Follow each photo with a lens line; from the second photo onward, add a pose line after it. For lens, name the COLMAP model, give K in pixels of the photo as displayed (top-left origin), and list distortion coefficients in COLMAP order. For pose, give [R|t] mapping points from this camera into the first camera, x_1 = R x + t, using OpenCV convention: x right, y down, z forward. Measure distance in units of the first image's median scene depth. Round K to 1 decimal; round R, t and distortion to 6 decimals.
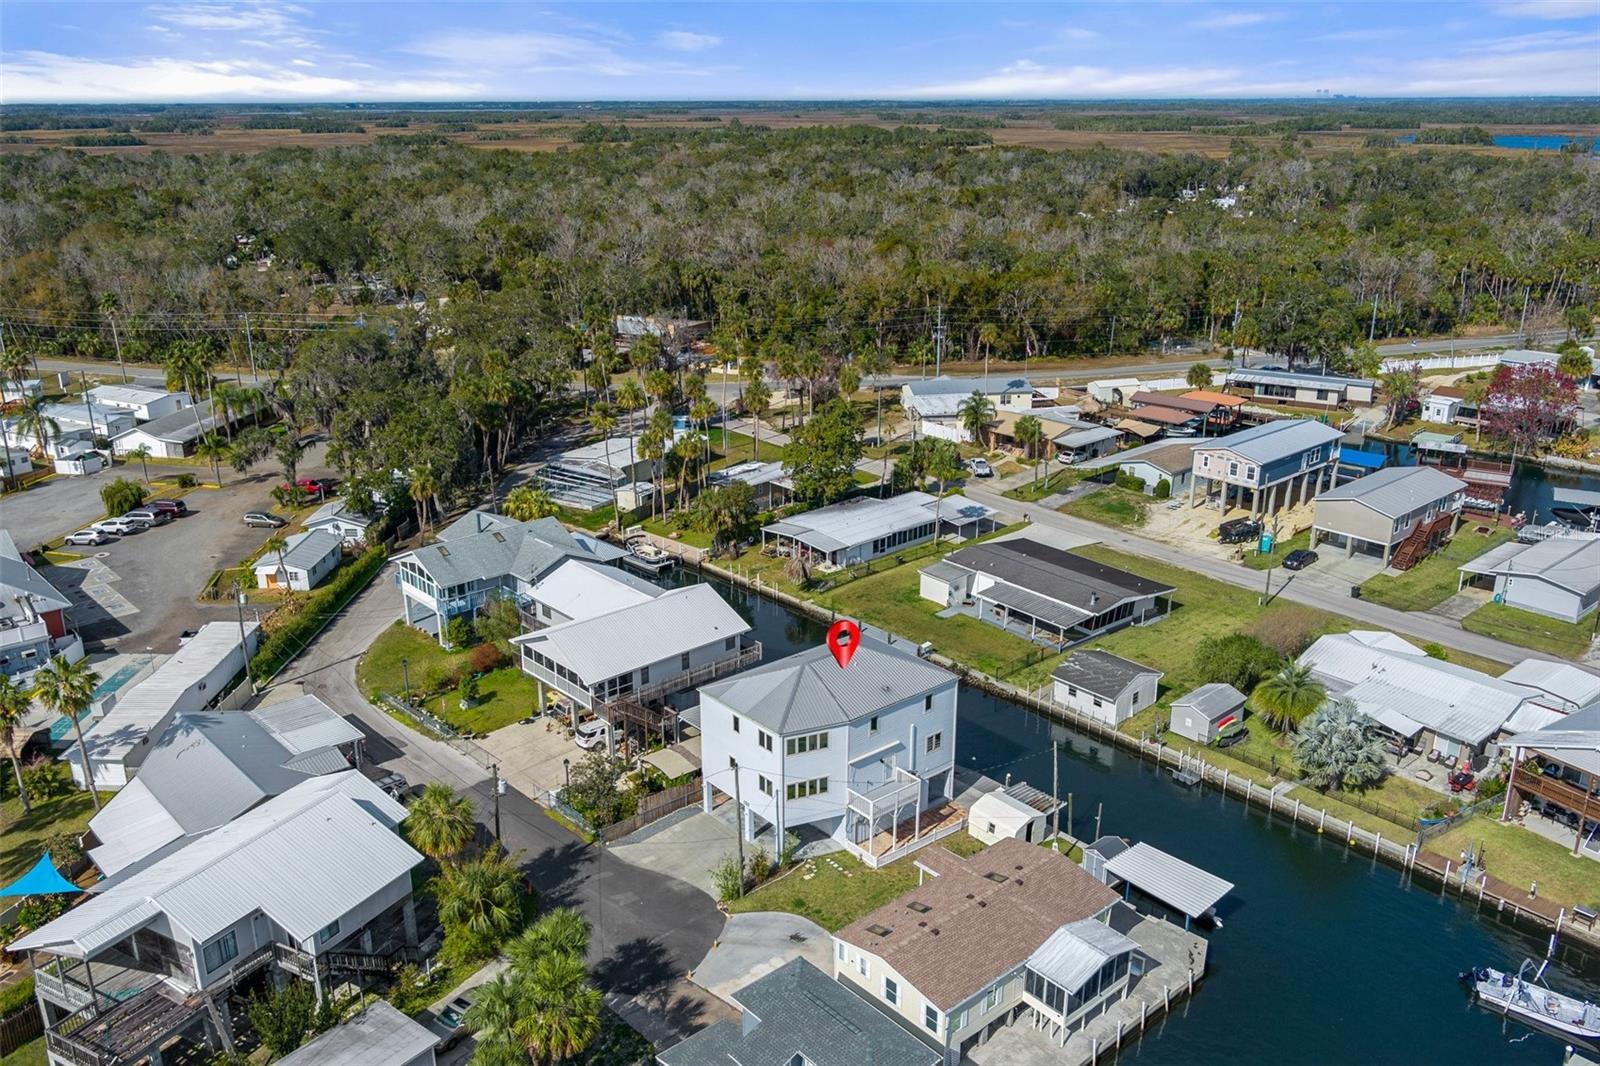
lens RADIAL K [[1302.1, 0, 798.0], [0, 1302.1, 530.9], [0, 0, 1]] dist [0.003911, -0.001627]
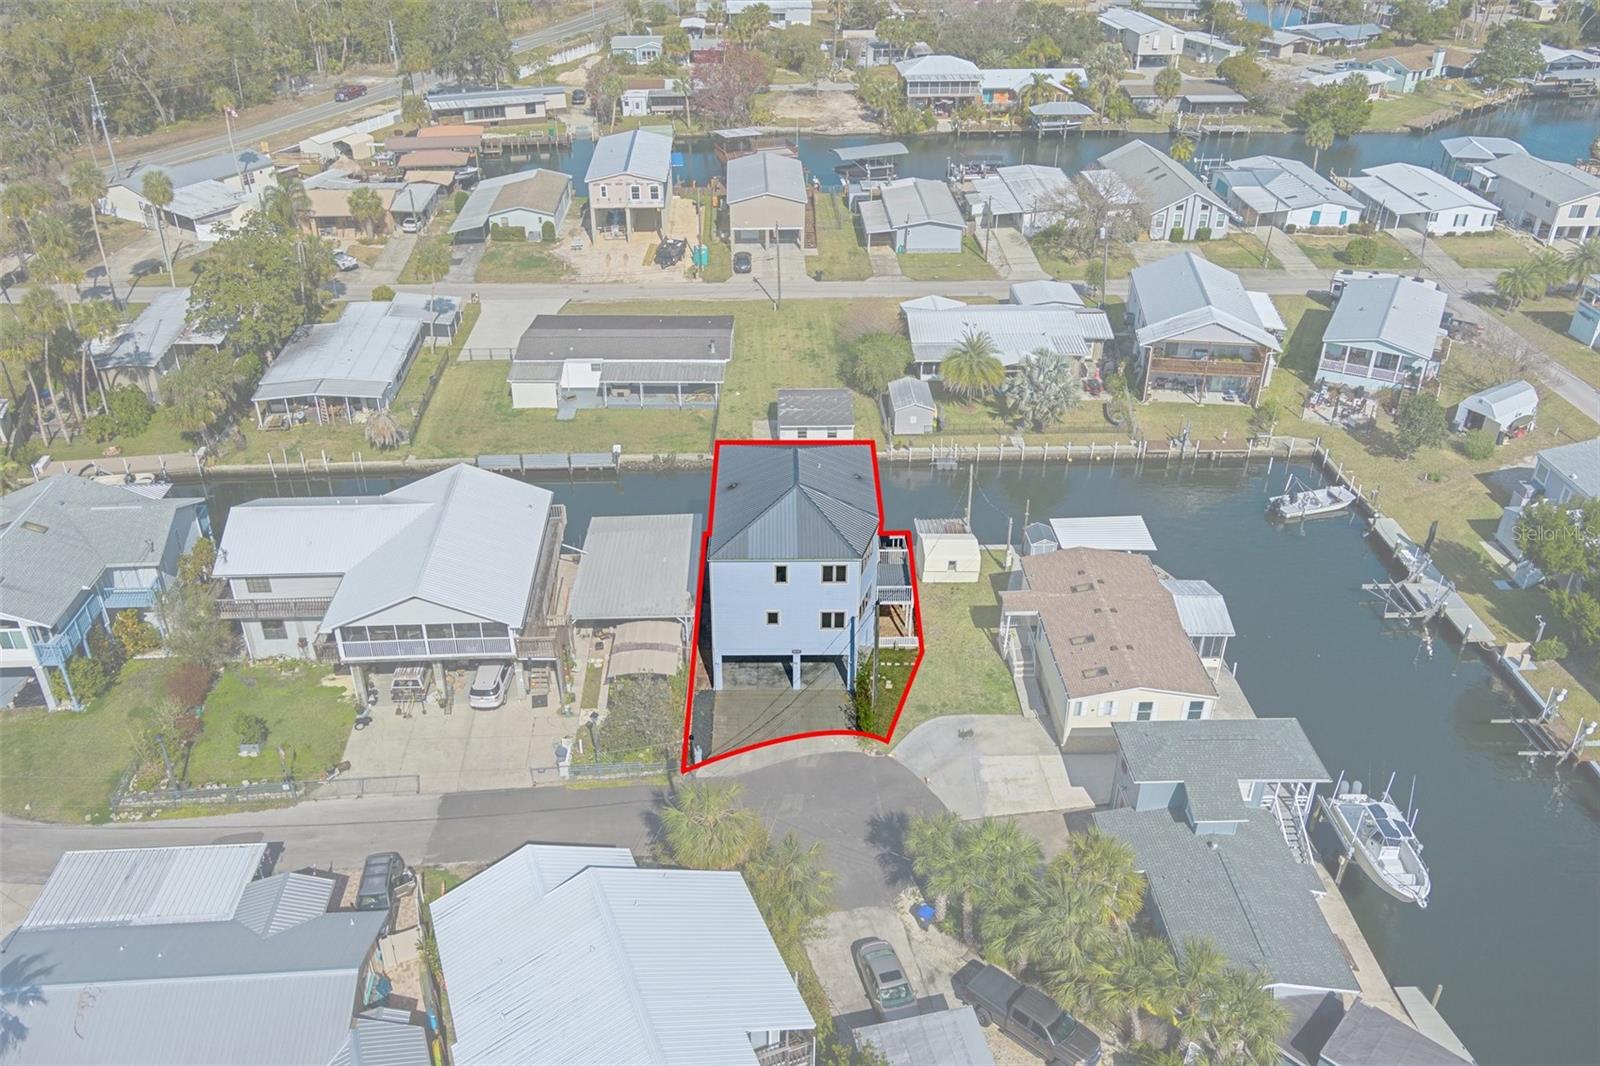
lens RADIAL K [[1302.1, 0, 797.7], [0, 1302.1, 535.6], [0, 0, 1]] dist [0.003911, -0.001627]
pose [[0.631604, -0.391108, 0.669411, -0.335770], [0.243801, 0.919825, 0.307382, -0.077631], [-0.735960, -0.030940, 0.676317, 0.215717]]
